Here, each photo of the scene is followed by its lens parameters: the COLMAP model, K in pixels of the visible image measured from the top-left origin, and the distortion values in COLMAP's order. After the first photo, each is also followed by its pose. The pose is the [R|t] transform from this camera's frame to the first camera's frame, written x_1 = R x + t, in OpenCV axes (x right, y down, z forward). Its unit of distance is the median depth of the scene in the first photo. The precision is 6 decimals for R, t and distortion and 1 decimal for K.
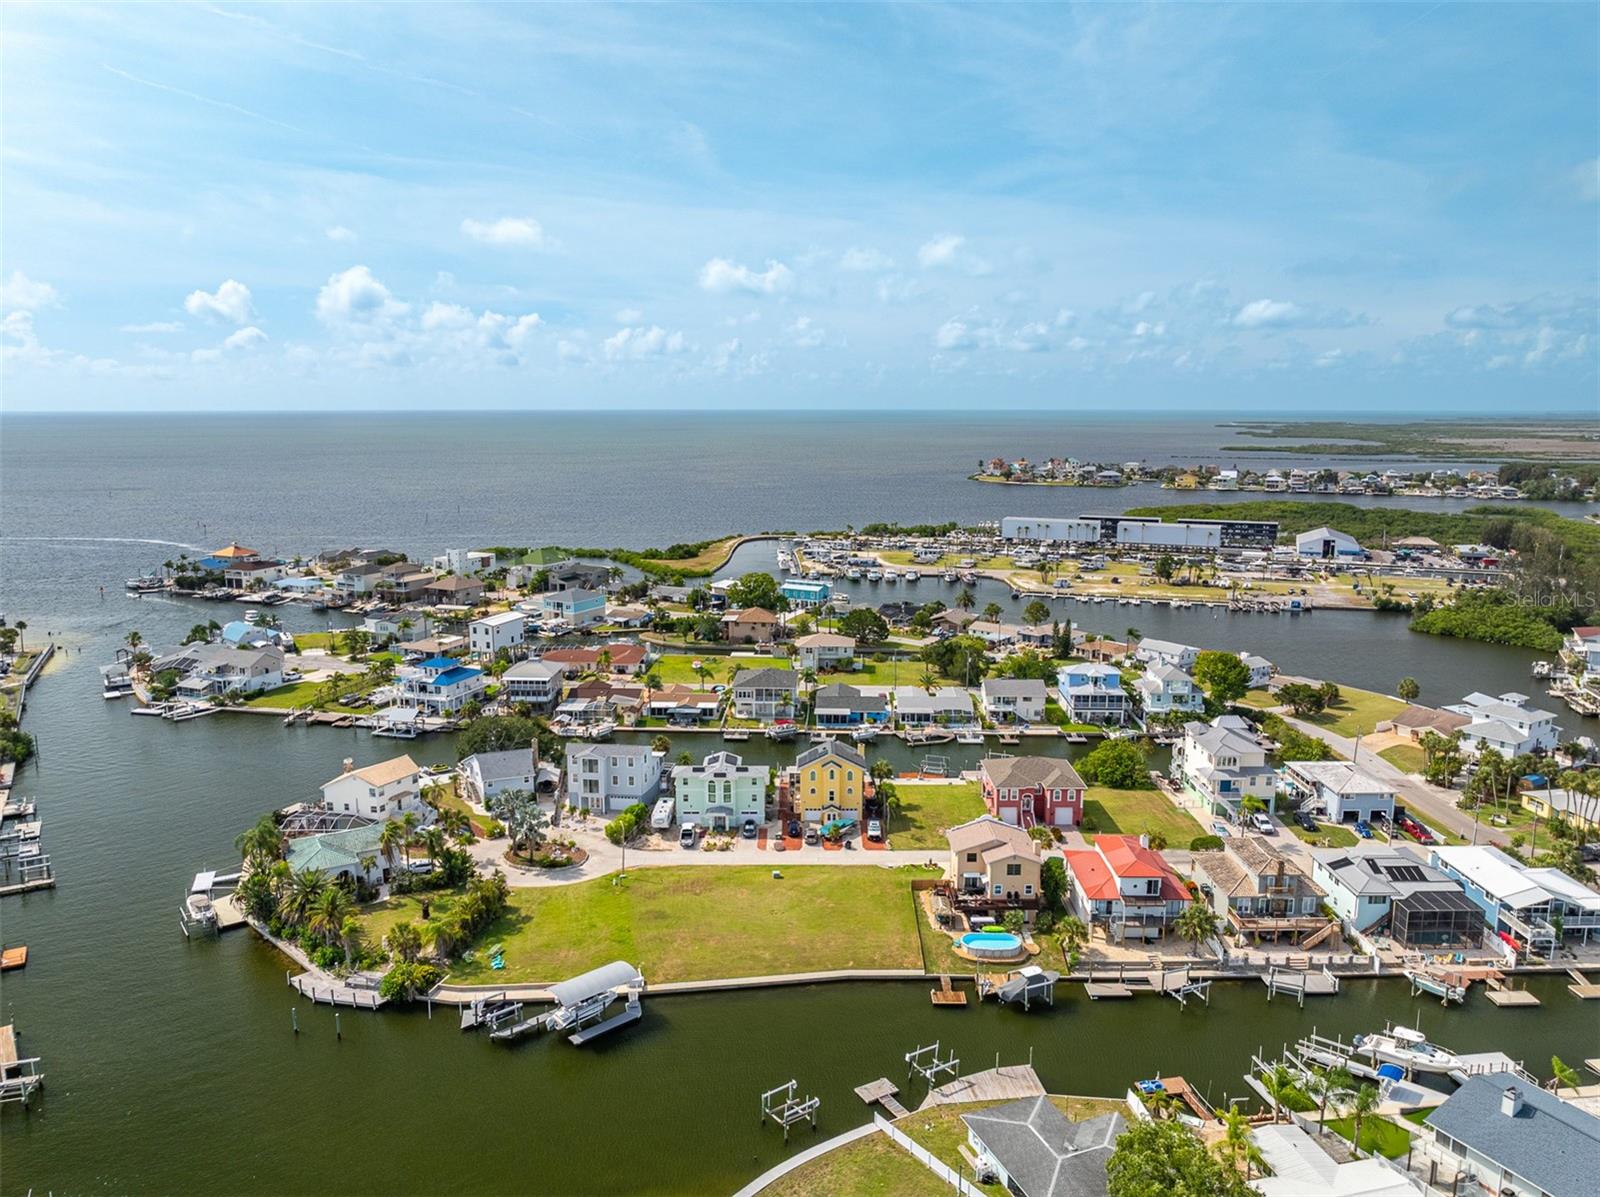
lens RADIAL K [[1130.0, 0, 797.0], [0, 1130.0, 612.9], [0, 0, 1]] dist [-0.032078, 0.014268]
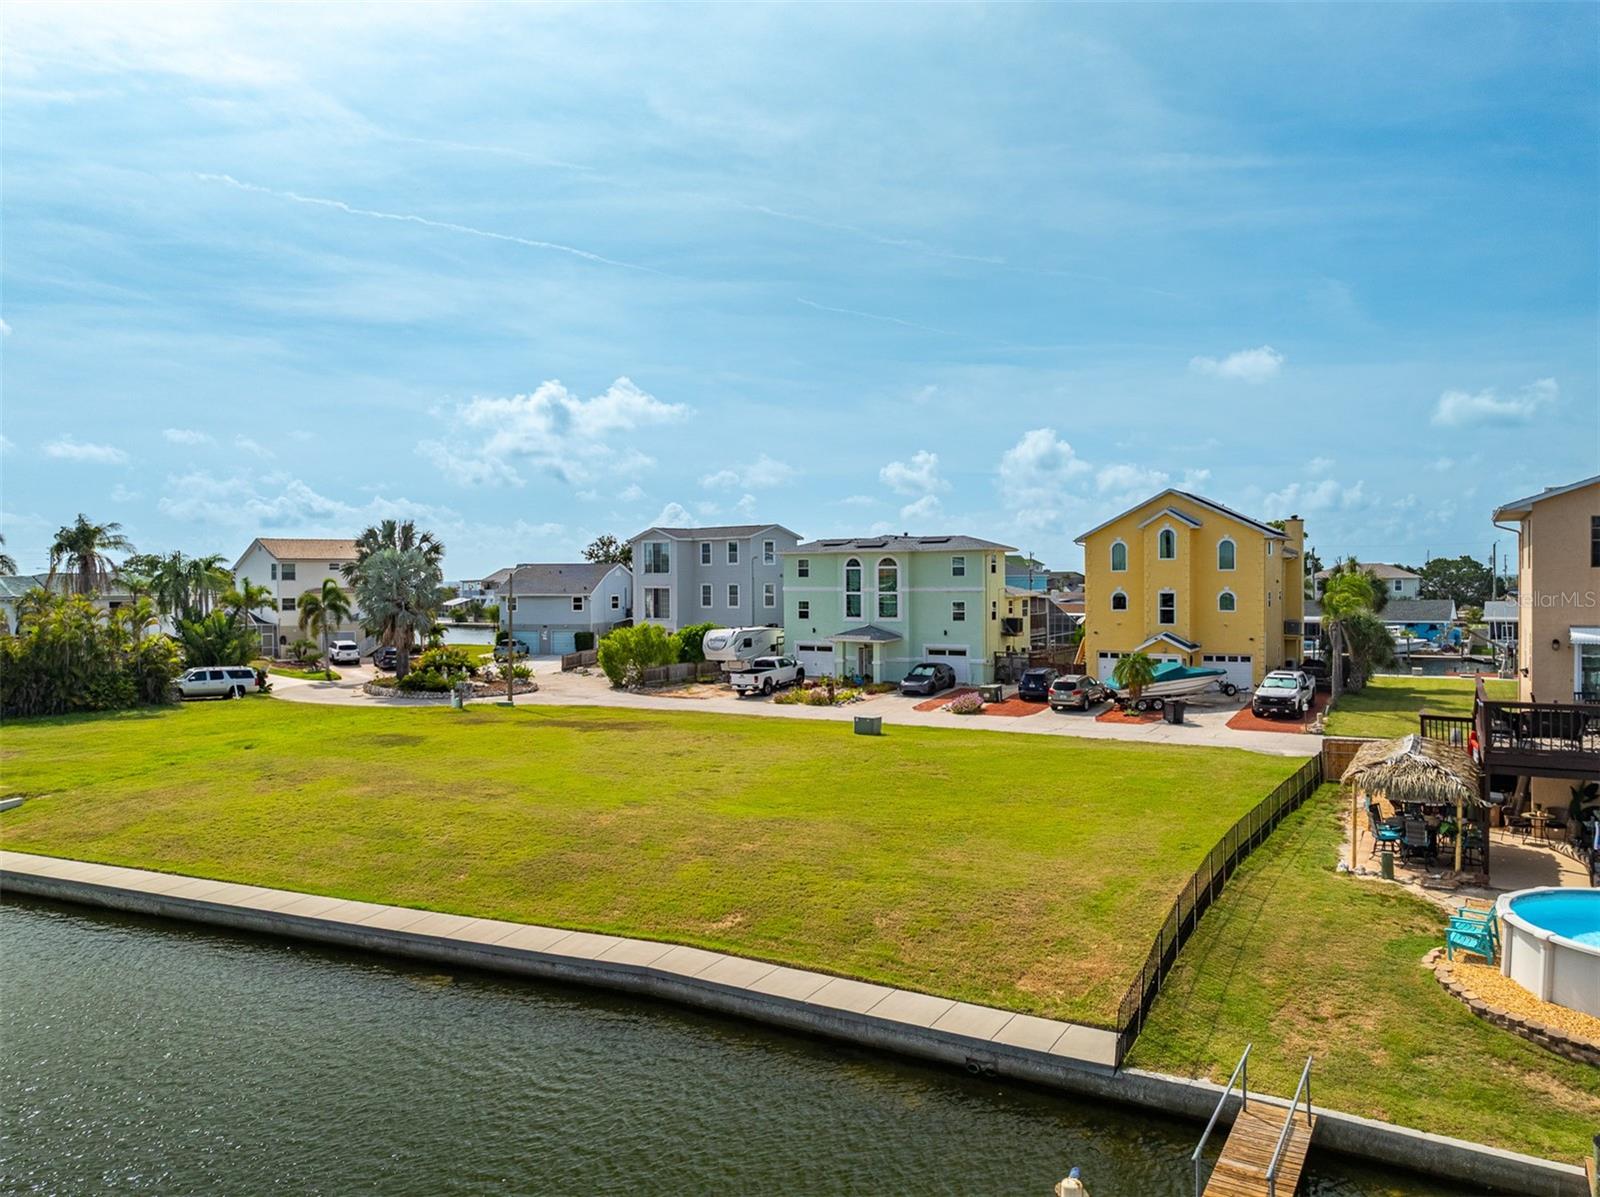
lens RADIAL K [[1130.0, 0, 799.7], [0, 1130.0, 571.1], [0, 0, 1]] dist [-0.032078, 0.014268]
pose [[0.859393, -0.006931, -0.511269, 0.110761], [-0.090063, 0.982223, -0.164703, 0.218362], [0.503321, 0.187591, 0.843491, 0.650395]]
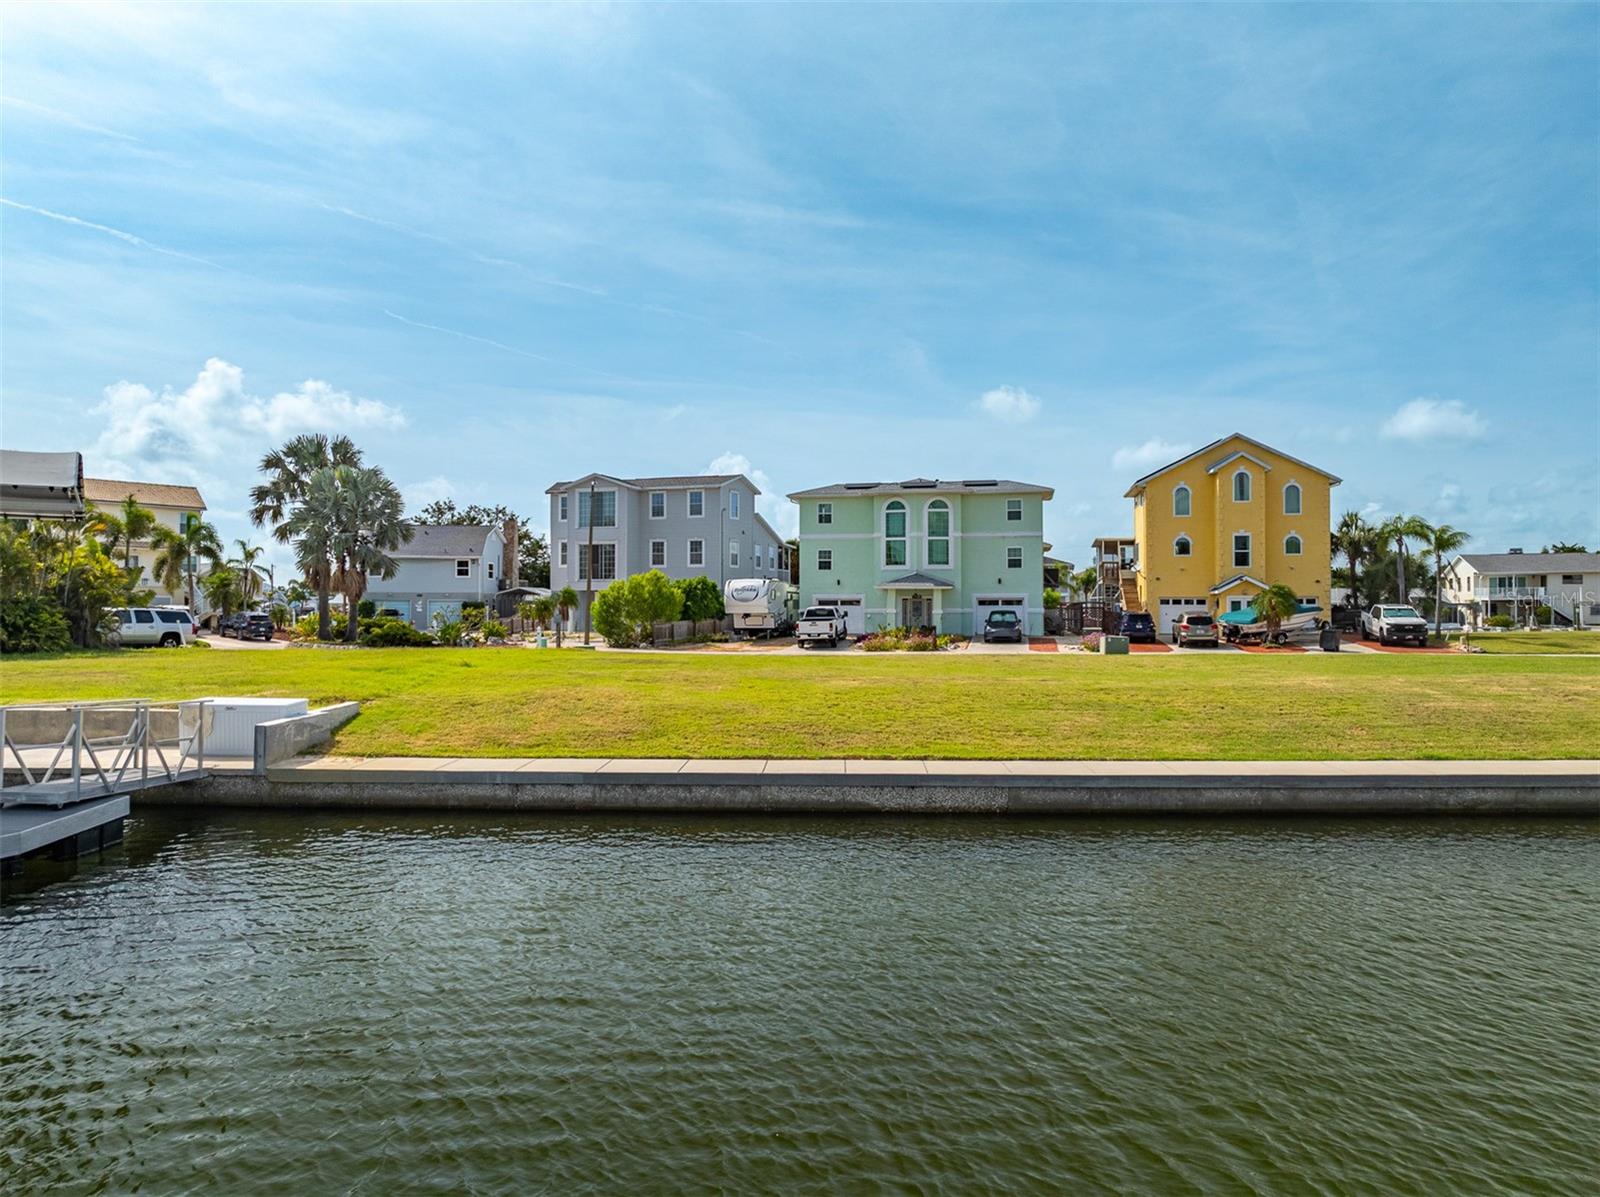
lens RADIAL K [[1130.0, 0, 810.4], [0, 1130.0, 615.5], [0, 0, 1]] dist [-0.032078, 0.014268]
pose [[0.984273, 0.001507, -0.176647, -0.038448], [-0.033350, 0.983568, -0.177432, 0.247666], [0.173477, 0.180532, 0.968150, 0.647231]]
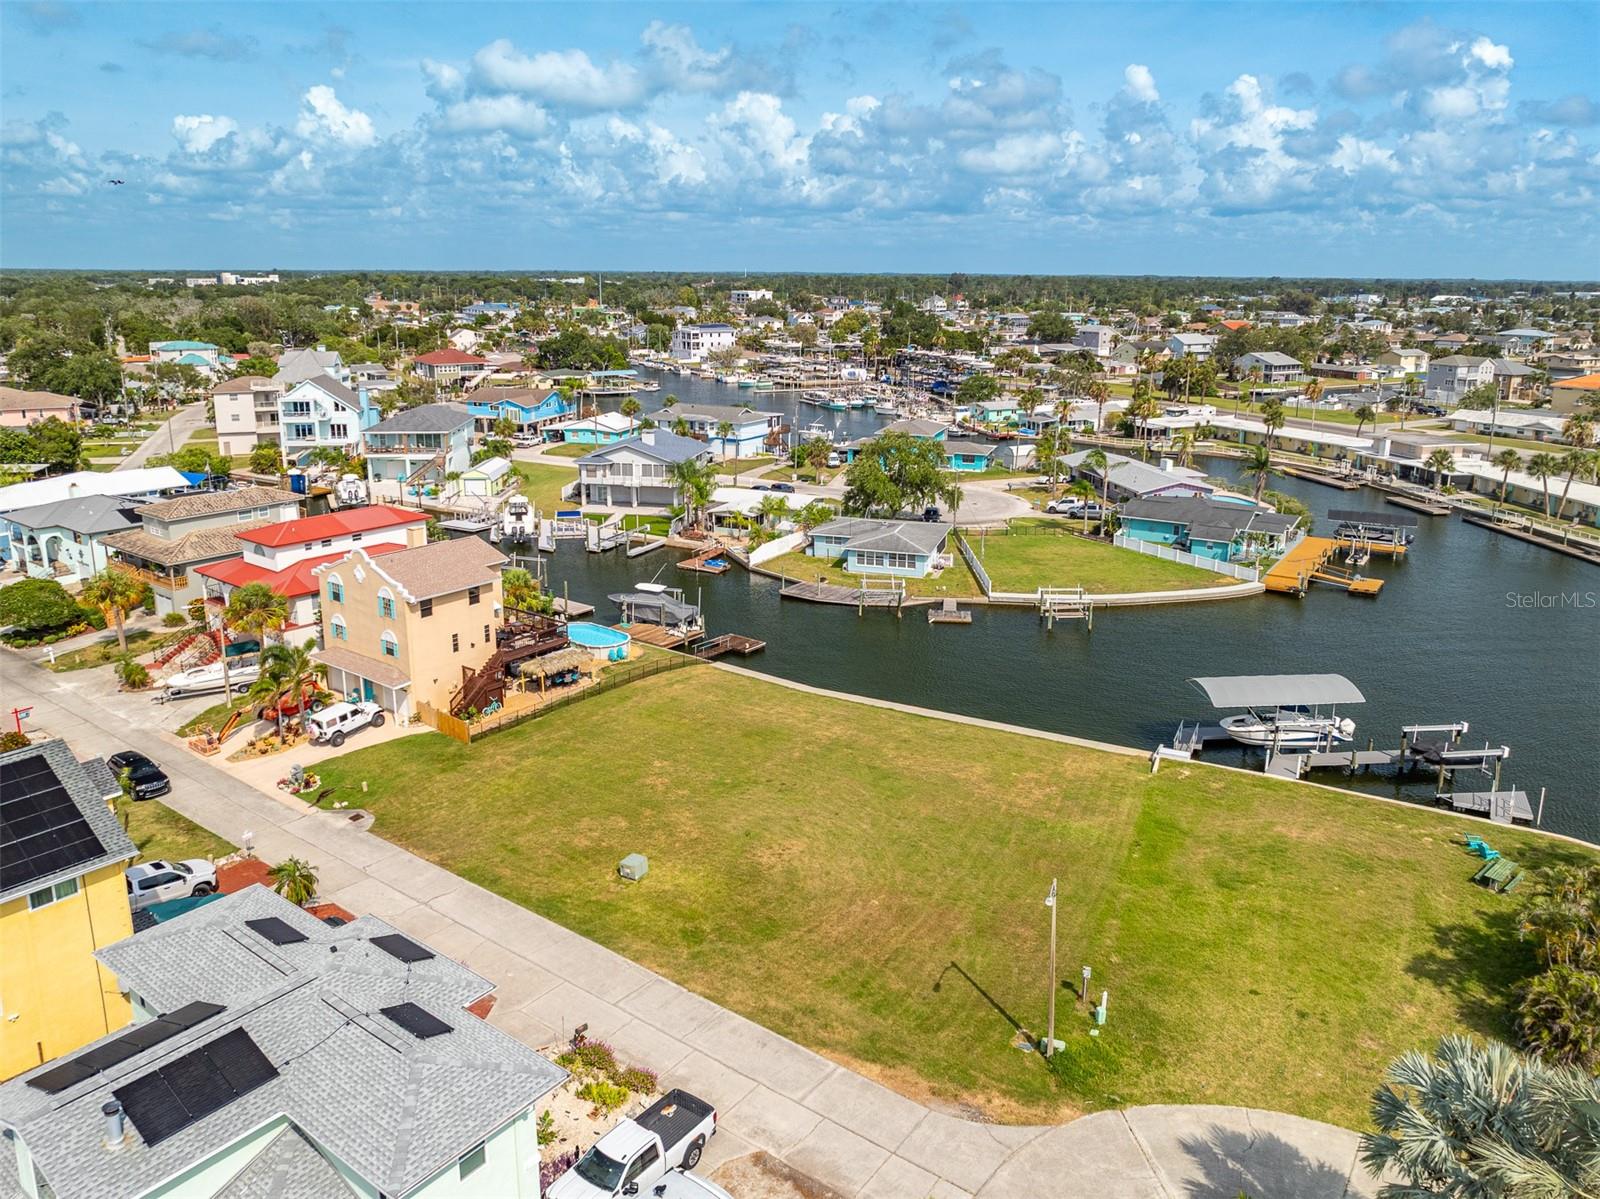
lens RADIAL K [[1130.0, 0, 805.9], [0, 1130.0, 597.1], [0, 0, 1]] dist [-0.032078, 0.014268]
pose [[-0.802502, -0.166957, 0.572814, -0.216021], [0.104012, 0.906204, 0.409848, 0.022674], [-0.587513, 0.388484, -0.709865, 1.058991]]
